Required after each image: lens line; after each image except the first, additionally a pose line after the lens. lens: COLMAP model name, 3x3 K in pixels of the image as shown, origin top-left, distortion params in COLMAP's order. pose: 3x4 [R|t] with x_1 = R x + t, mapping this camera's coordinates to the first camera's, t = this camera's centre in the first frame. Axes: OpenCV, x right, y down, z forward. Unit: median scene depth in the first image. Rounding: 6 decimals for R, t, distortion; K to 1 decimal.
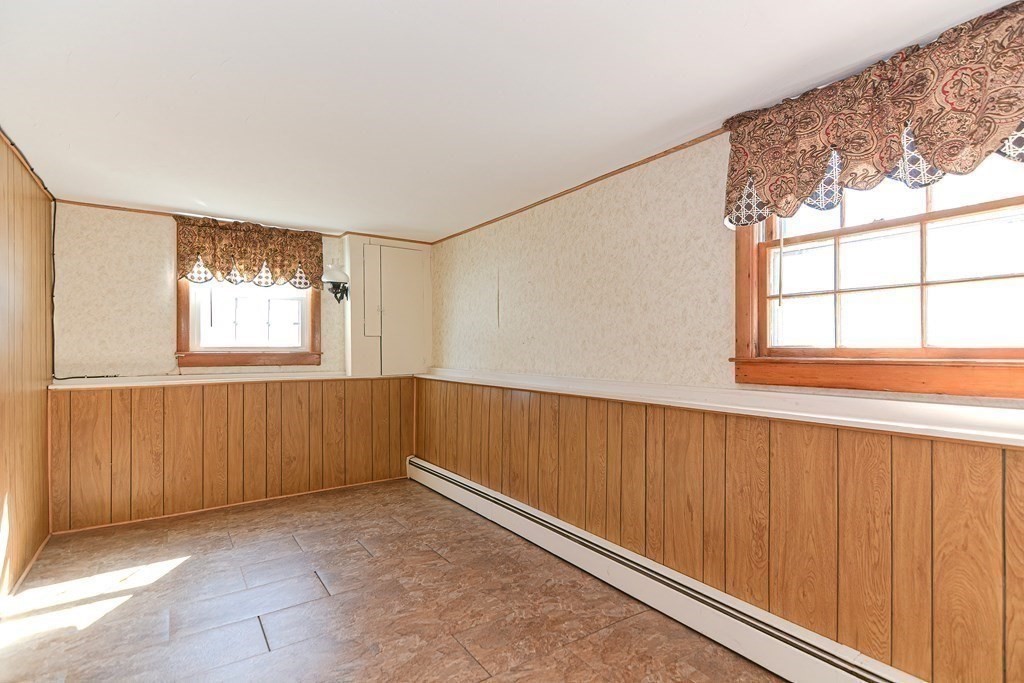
lens RADIAL K [[495.0, 0, 518.3], [0, 495.0, 347.0], [0, 0, 1]] dist [0.030847, -0.016559]
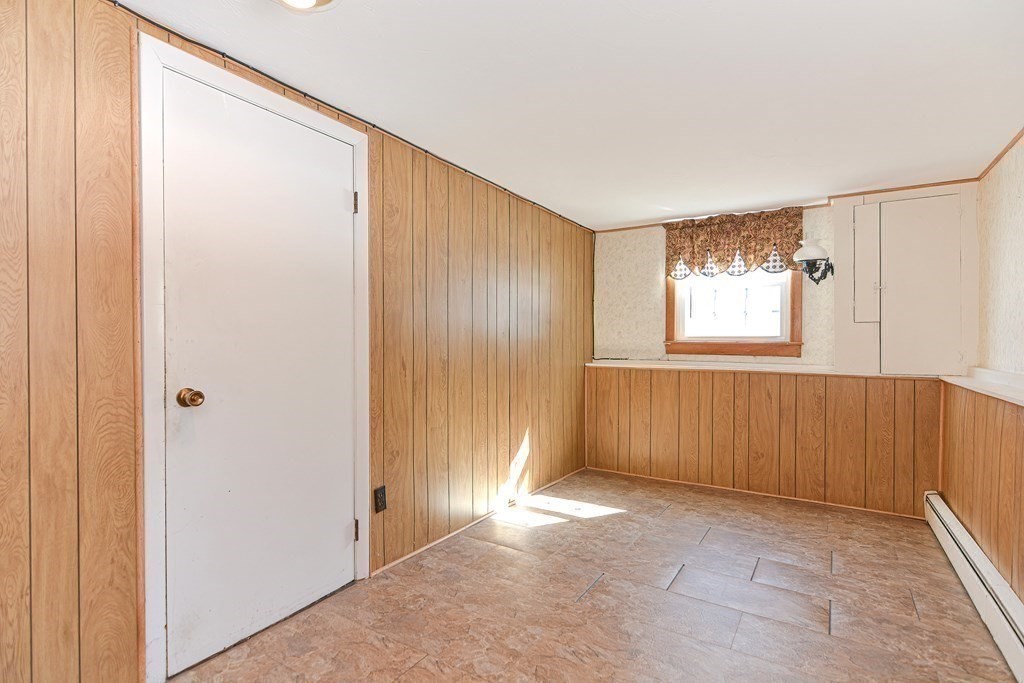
lens RADIAL K [[495.0, 0, 518.3], [0, 495.0, 347.0], [0, 0, 1]] dist [0.030847, -0.016559]
pose [[0.402565, 0.014928, -0.915270, 0.225131], [-0.003896, 0.999886, 0.014595, 0.008214], [0.915383, -0.002310, 0.402577, 0.204888]]
